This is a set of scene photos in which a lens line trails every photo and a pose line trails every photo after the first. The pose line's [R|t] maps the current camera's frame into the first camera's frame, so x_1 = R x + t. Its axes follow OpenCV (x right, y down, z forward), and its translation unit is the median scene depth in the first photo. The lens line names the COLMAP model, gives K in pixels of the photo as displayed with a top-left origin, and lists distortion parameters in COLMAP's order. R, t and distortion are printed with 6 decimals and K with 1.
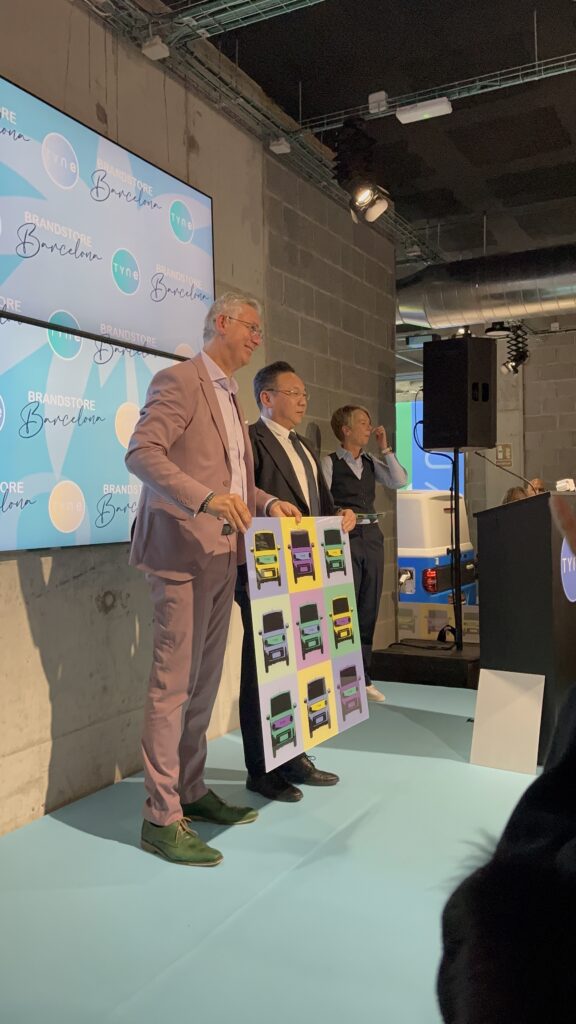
lens RADIAL K [[857.9, 0, 297.2], [0, 857.9, 502.1], [0, 0, 1]] dist [0.032880, -0.001769]
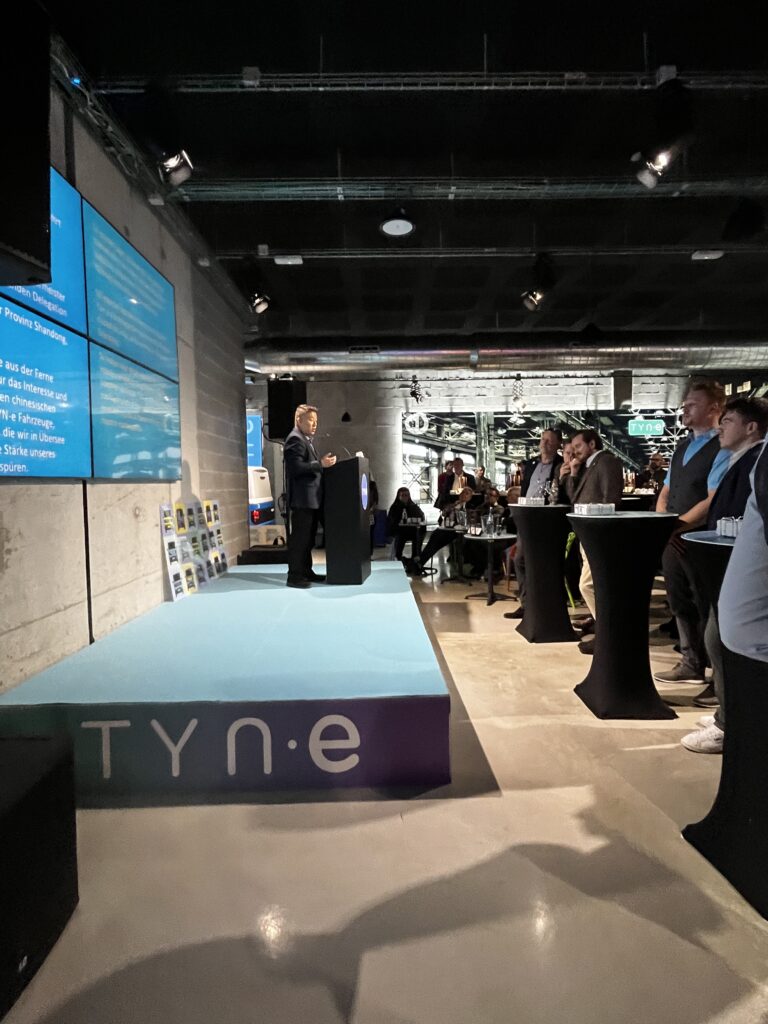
lens RADIAL K [[538.6, 0, 389.4], [0, 538.6, 505.3], [0, 0, 1]] dist [-0.003827, 0.001655]
pose [[0.873373, -0.023942, 0.486463, -0.234885], [0.008310, 0.999378, 0.034266, 0.052059], [-0.486981, -0.025884, 0.873029, -0.163258]]
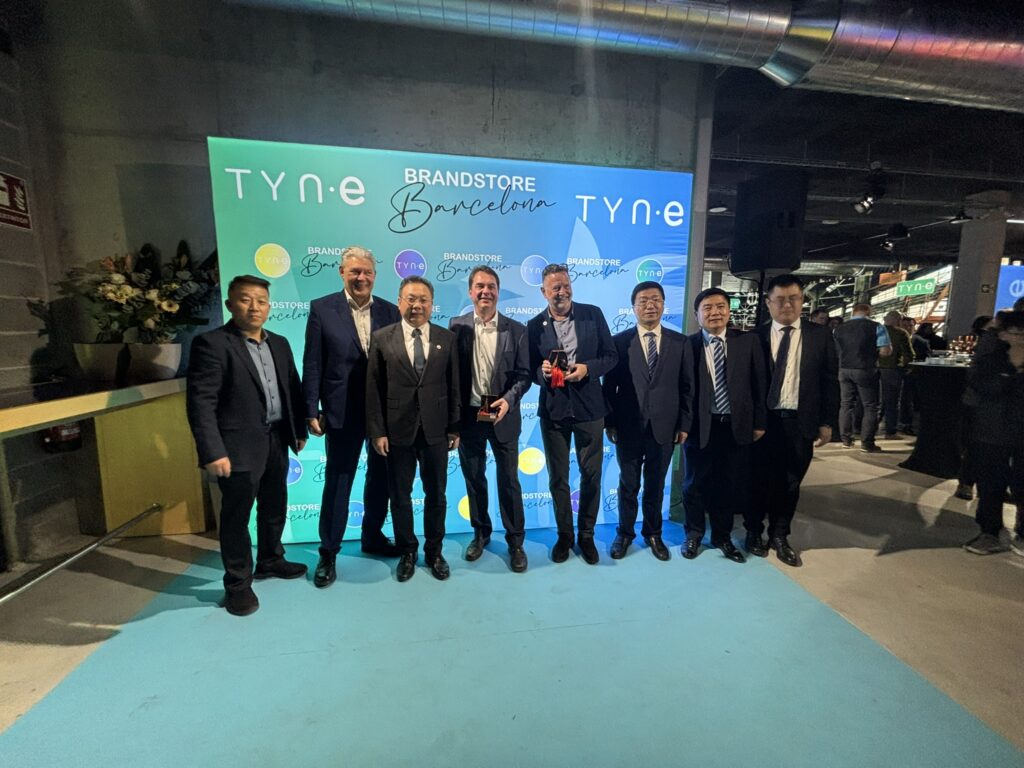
lens RADIAL K [[421.3, 0, 492.4], [0, 421.3, 380.7], [0, 0, 1]] dist [0.008242, 0.000126]
pose [[0.809378, -0.048040, 0.585319, -1.224774], [-0.022417, 0.993395, 0.112531, 0.048325], [-0.586859, -0.104201, 0.802956, -0.134051]]
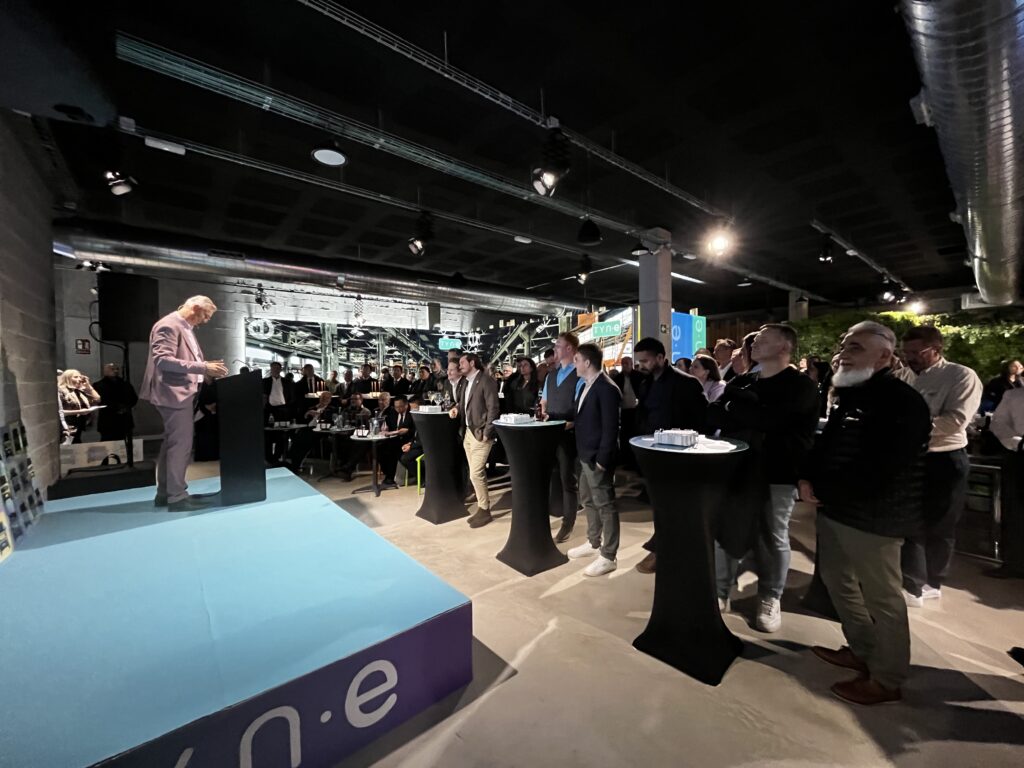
lens RADIAL K [[417.3, 0, 510.2], [0, 417.3, 380.5], [0, 0, 1]] dist [0.000148, -0.000397]
pose [[0.371587, -0.007987, 0.928364, -0.340404], [0.006448, 0.999961, 0.006022, 0.011787], [-0.928376, 0.003749, 0.371624, 0.053032]]
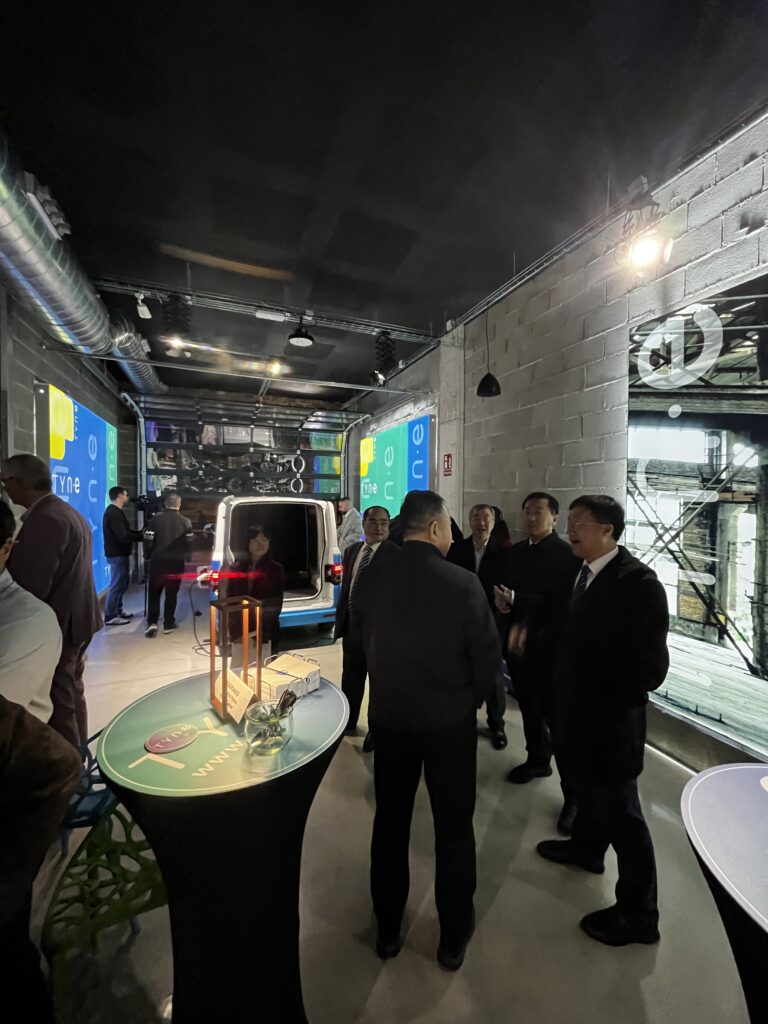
lens RADIAL K [[417.3, 0, 384.9], [0, 417.3, 507.0], [0, 0, 1]] dist [0.000148, -0.000397]
pose [[0.769241, 0.029705, -0.638268, 1.044625], [-0.016315, 0.999506, 0.026853, -0.033888], [0.638751, -0.010243, 0.769345, 1.173641]]
